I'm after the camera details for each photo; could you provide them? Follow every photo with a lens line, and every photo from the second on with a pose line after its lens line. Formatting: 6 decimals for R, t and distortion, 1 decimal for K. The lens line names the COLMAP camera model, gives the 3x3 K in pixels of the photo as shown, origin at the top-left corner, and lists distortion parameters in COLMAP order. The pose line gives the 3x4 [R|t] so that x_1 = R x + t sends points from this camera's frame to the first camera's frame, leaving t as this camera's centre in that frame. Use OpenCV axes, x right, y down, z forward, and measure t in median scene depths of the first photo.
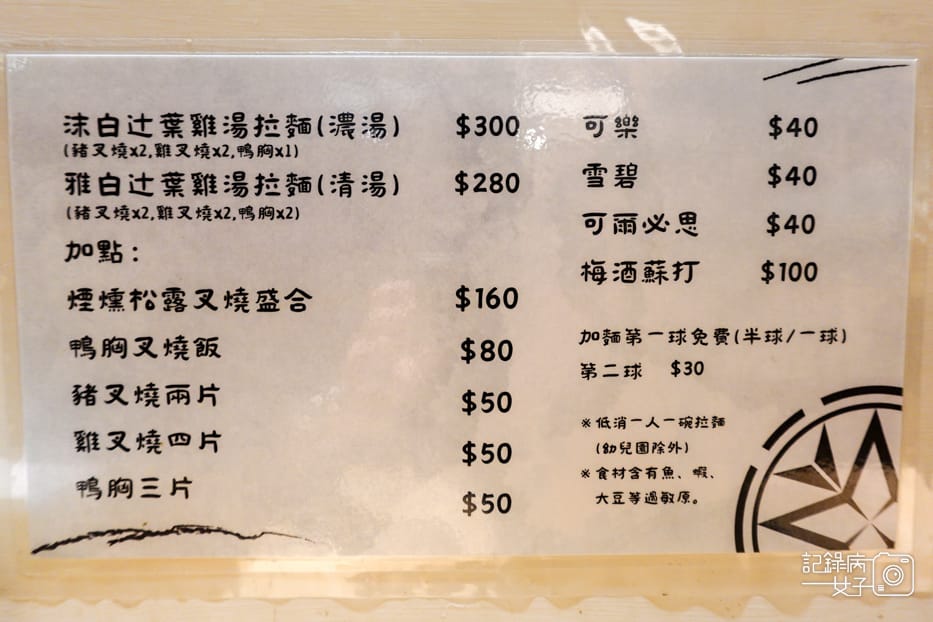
lens RADIAL K [[541.1, 0, 466.9], [0, 541.1, 305.6], [0, 0, 1]] dist [0.002054, 0.001366]
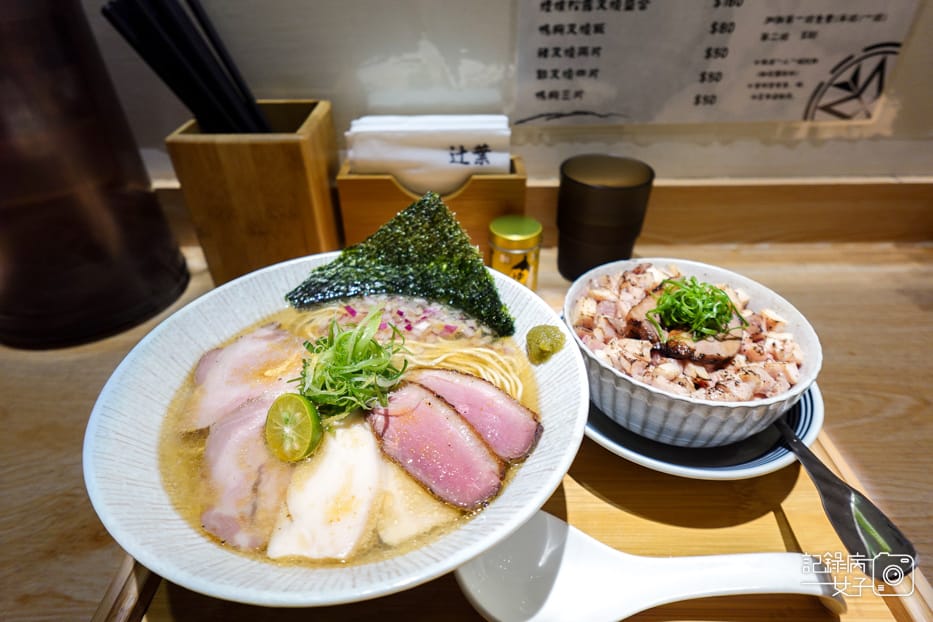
lens RADIAL K [[522.7, 0, 464.0], [0, 522.7, 314.8], [0, 0, 1]] dist [-0.002612, -0.001791]
pose [[0.999551, -0.005024, -0.029550, -0.992344], [0.020294, 0.838931, 0.543860, -0.119989], [0.022058, -0.544215, 0.838656, -1.522826]]
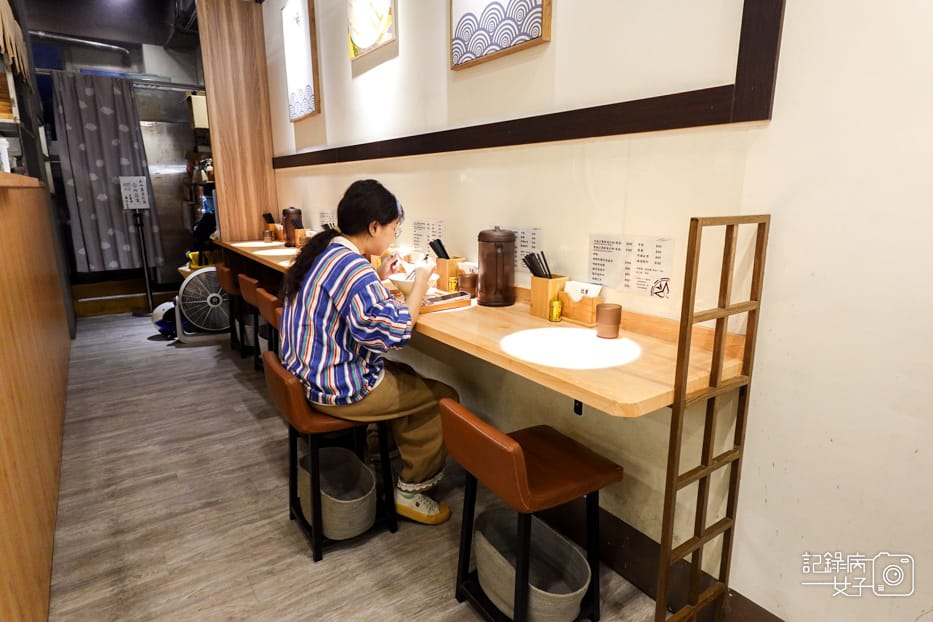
lens RADIAL K [[520.5, 0, 463.9], [0, 520.5, 313.7], [0, 0, 1]] dist [-0.006333, 0.000826]
pose [[0.552354, 0.177235, -0.814551, 5.706541], [-0.036161, 0.981311, 0.188999, -0.717370], [0.832825, -0.074940, 0.548440, -6.061989]]
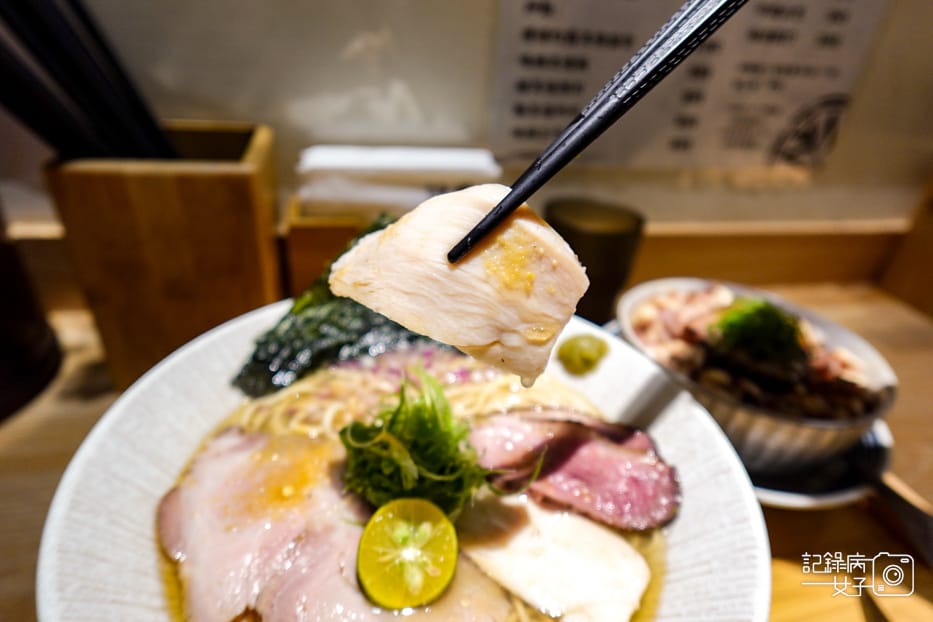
lens RADIAL K [[517.9, 0, 465.3], [0, 517.9, 312.0], [0, 0, 1]] dist [-0.005019, -0.001503]
pose [[0.980733, -0.041787, 0.190829, -1.352045], [-0.052662, 0.884137, 0.464251, 0.019868], [-0.188119, -0.465356, 0.864902, -1.102901]]
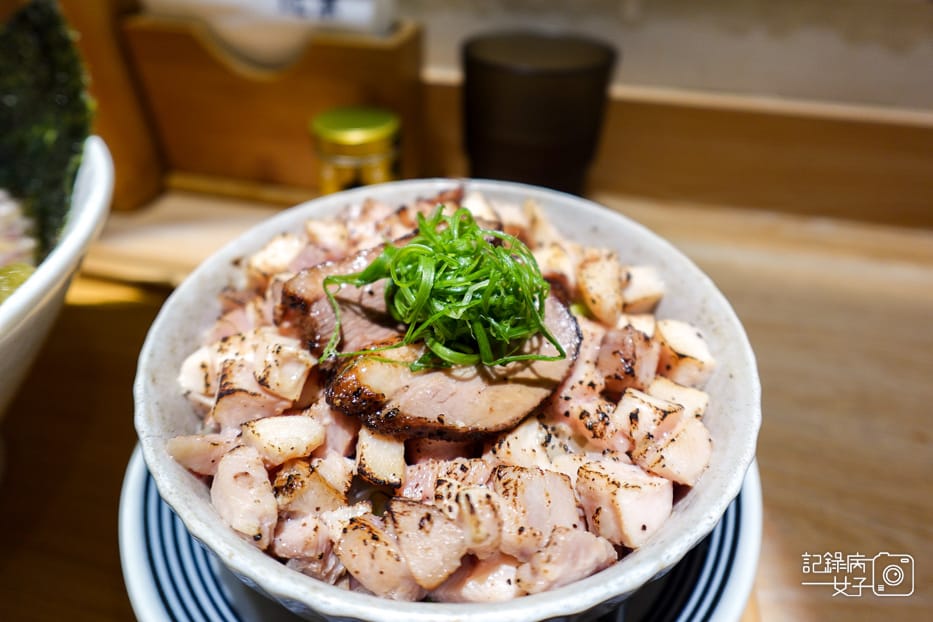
lens RADIAL K [[517.9, 0, 465.3], [0, 517.9, 312.0], [0, 0, 1]] dist [-0.005019, -0.001503]
pose [[0.969701, 0.160490, -0.184183, -0.261393], [-0.018577, 0.800196, 0.599451, 0.352375], [0.243588, -0.577867, 0.778932, -0.726327]]
